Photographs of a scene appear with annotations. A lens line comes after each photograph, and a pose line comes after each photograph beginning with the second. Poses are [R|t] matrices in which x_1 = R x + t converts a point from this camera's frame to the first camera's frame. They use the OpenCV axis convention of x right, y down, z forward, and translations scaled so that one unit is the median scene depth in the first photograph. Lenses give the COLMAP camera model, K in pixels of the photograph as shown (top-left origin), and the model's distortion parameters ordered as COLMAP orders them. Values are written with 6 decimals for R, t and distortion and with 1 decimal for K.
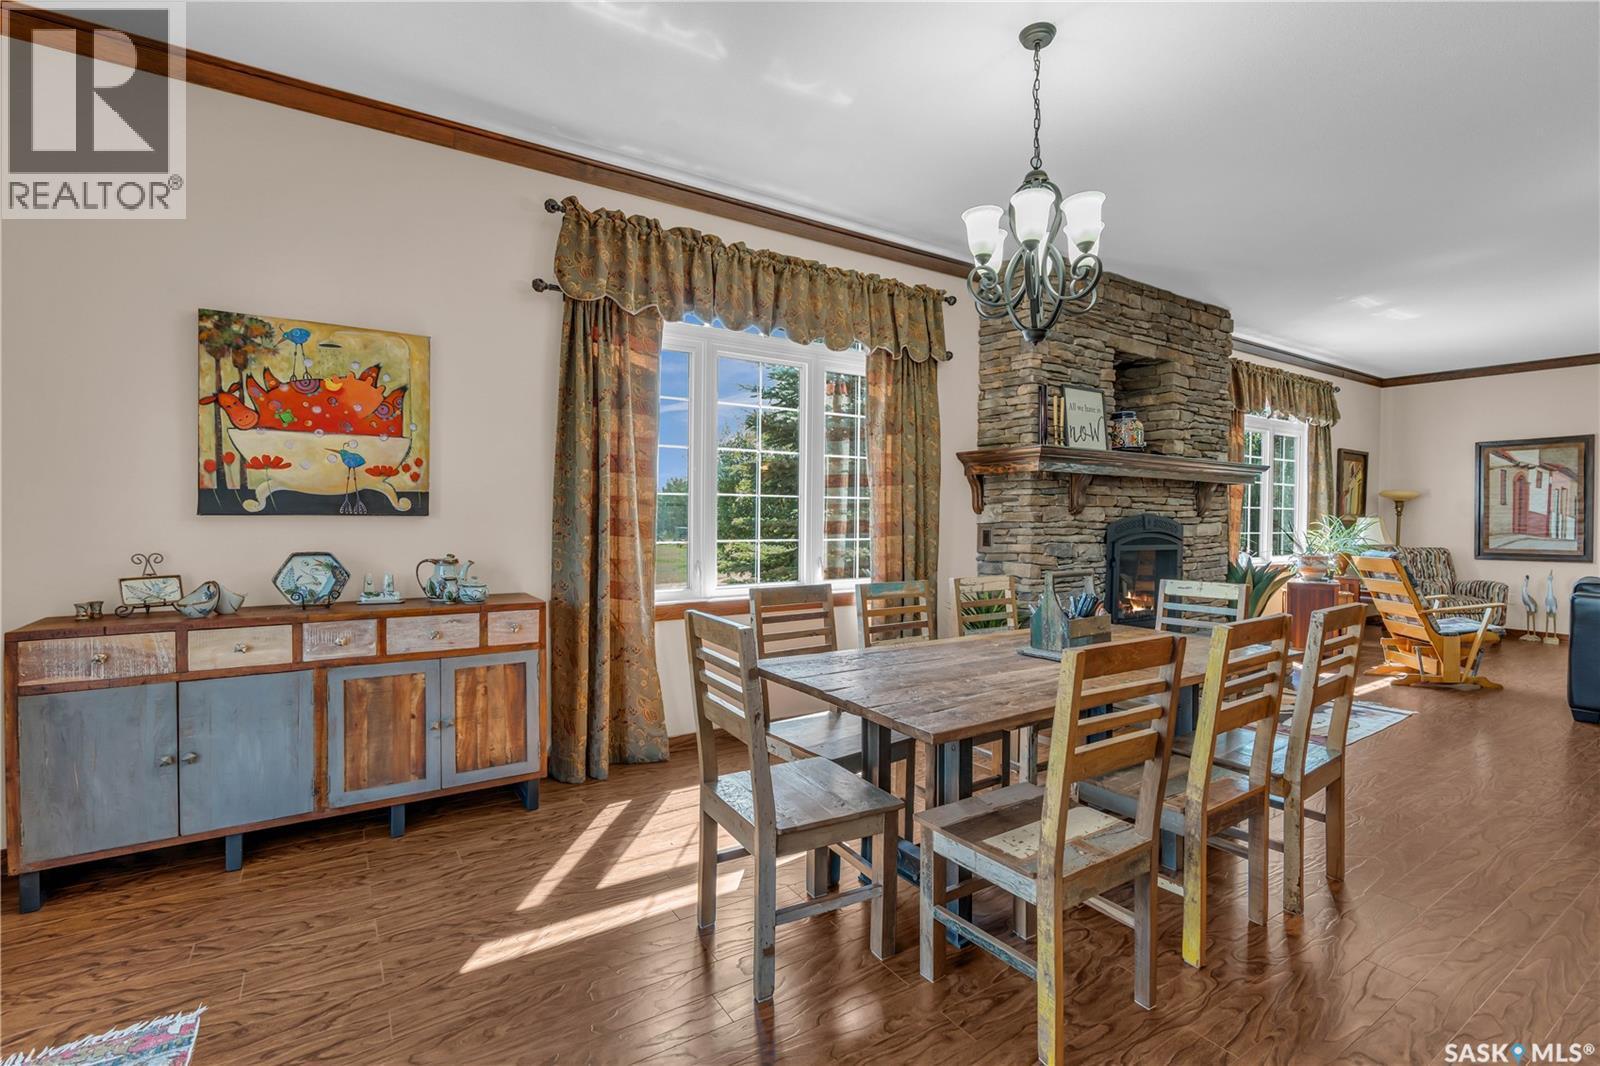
lens RADIAL K [[734.2, 0, 805.9], [0, 734.2, 523.2], [0, 0, 1]] dist [-0.004361, 0.004363]
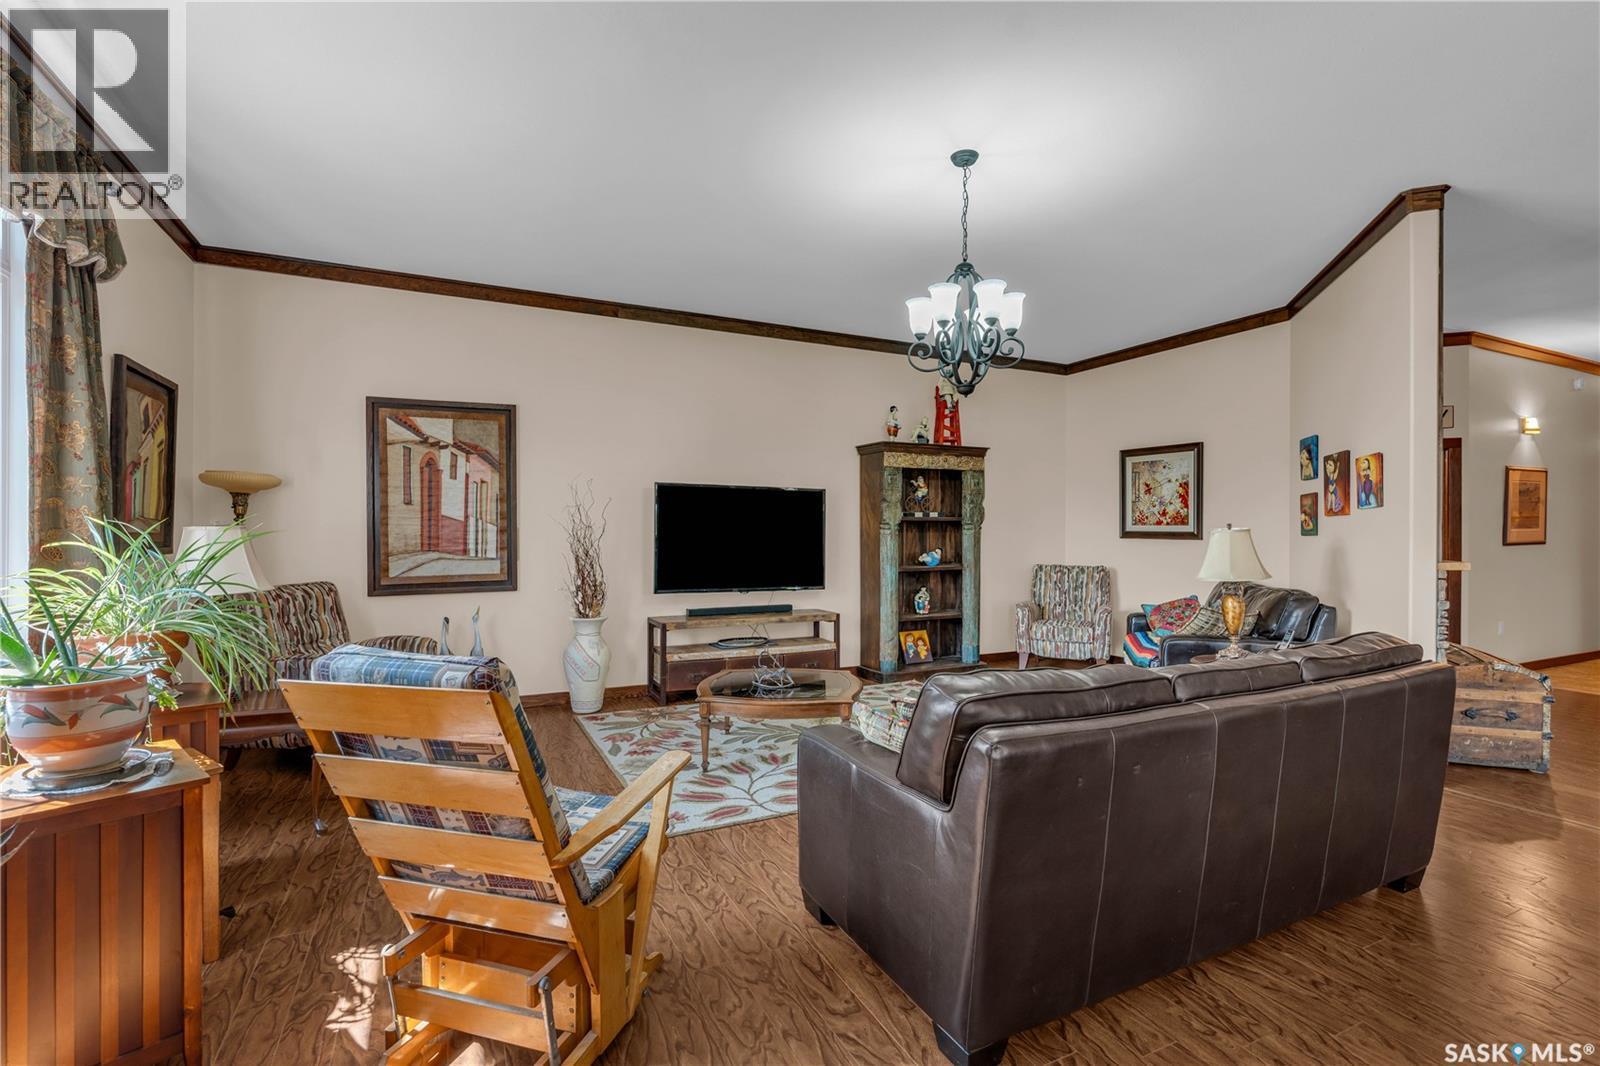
lens RADIAL K [[734.2, 0, 802.6], [0, 734.2, 530.7], [0, 0, 1]] dist [-0.004361, 0.004363]
pose [[0.134995, -0.010607, 0.990790, 0.836363], [0.010894, 0.999898, 0.009220, -0.011487], [-0.990786, 0.009549, 0.135097, 1.266798]]
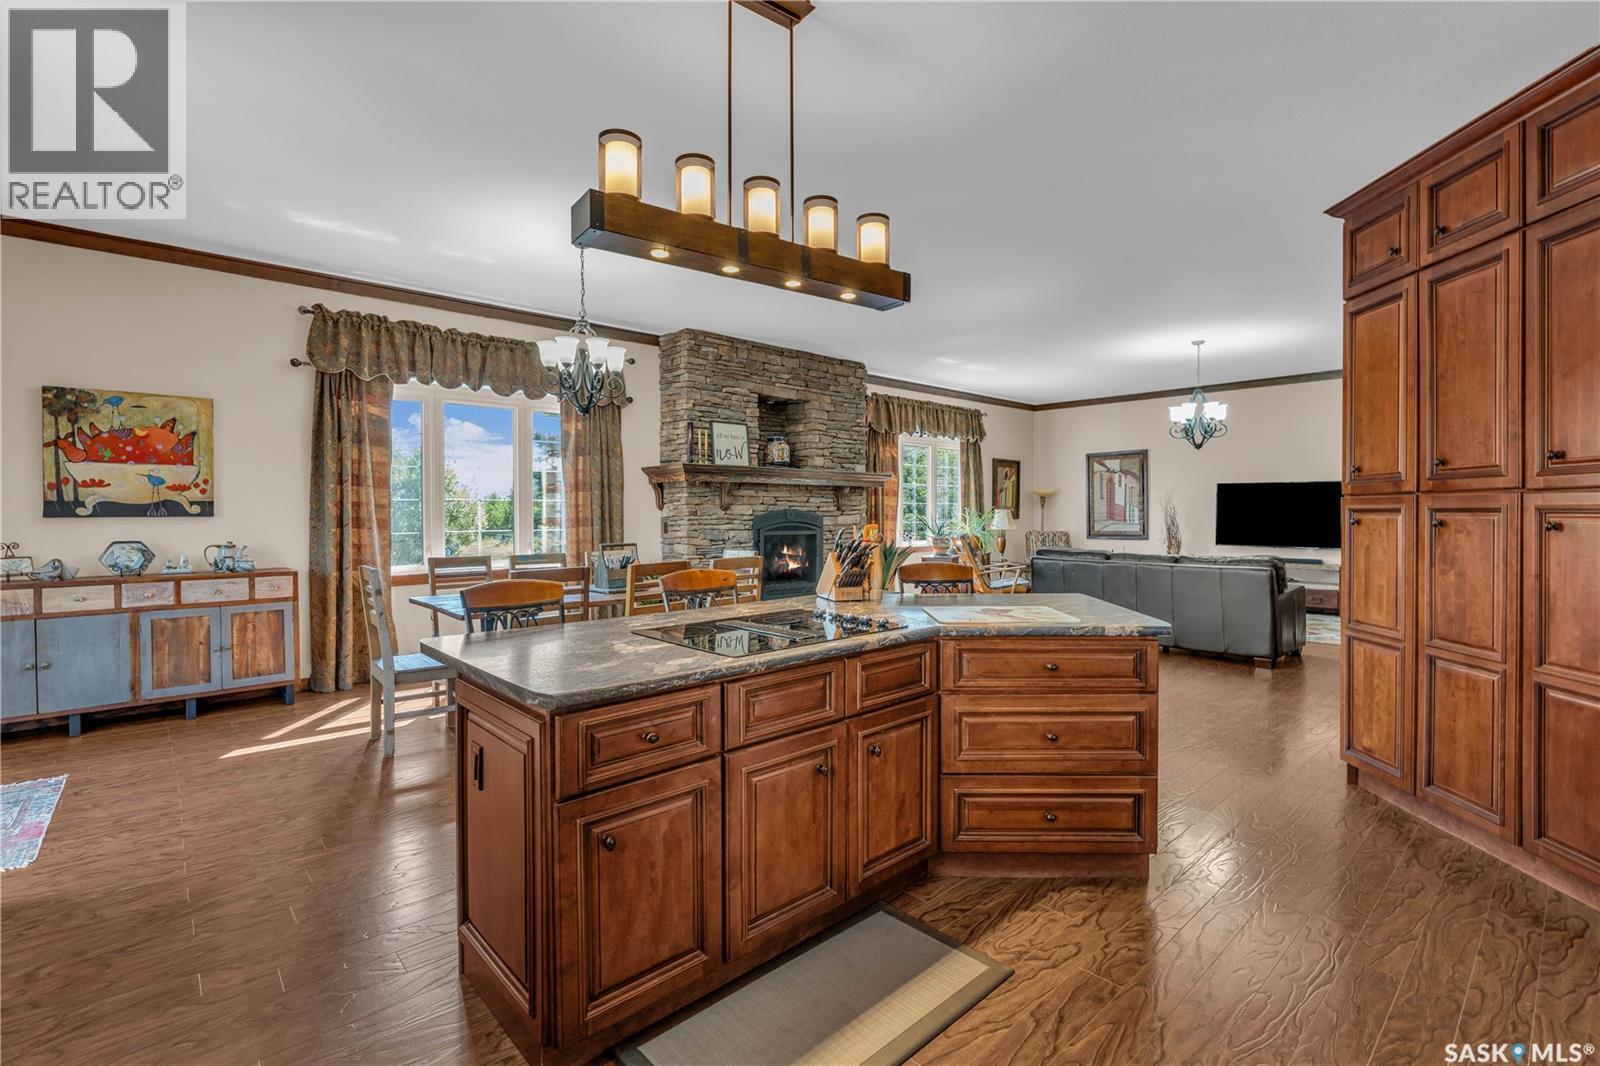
lens RADIAL K [[734.2, 0, 803.8], [0, 734.2, 519.3], [0, 0, 1]] dist [-0.004361, 0.004363]
pose [[0.987589, -0.013895, 0.156445, 0.385773], [0.014076, 0.999901, -0.000047, 0.010819], [-0.156429, 0.002248, 0.987687, -0.586431]]
